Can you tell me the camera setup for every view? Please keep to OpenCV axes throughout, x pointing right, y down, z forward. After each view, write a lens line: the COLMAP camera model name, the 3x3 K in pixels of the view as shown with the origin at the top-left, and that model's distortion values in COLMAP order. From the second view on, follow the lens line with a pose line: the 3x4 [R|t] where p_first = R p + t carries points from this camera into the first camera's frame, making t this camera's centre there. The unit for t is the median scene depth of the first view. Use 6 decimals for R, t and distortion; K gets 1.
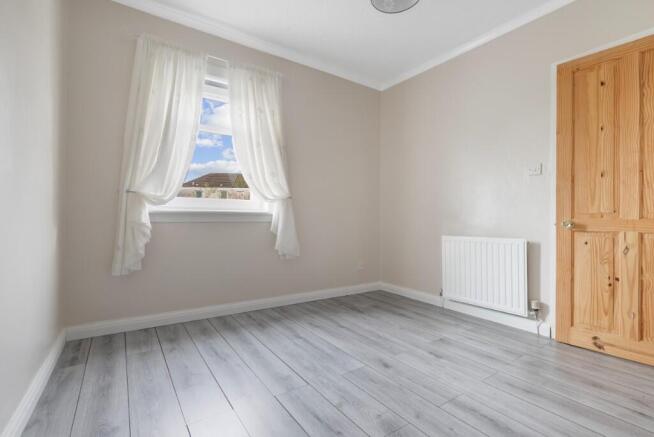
lens RADIAL K [[309.9, 0, 334.2], [0, 309.9, 217.4], [0, 0, 1]] dist [-0.003832, -0.000067]
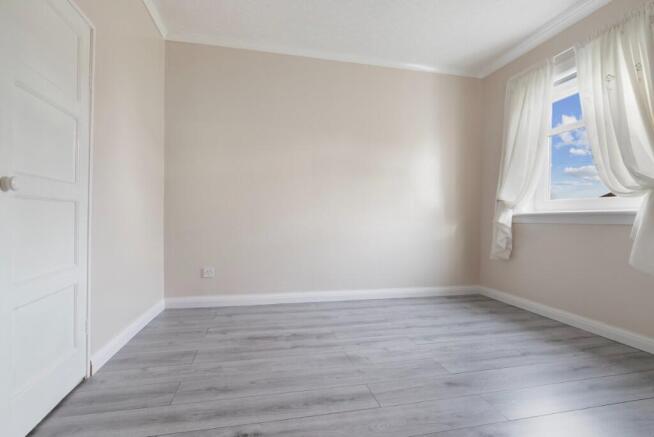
lens RADIAL K [[309.9, 0, 334.2], [0, 309.9, 217.4], [0, 0, 1]] dist [-0.003832, -0.000067]
pose [[-0.380392, -0.017011, -0.924669, 0.867969], [-0.005465, 0.999855, -0.016146, 0.017467], [0.924809, -0.001088, -0.380430, 0.802906]]
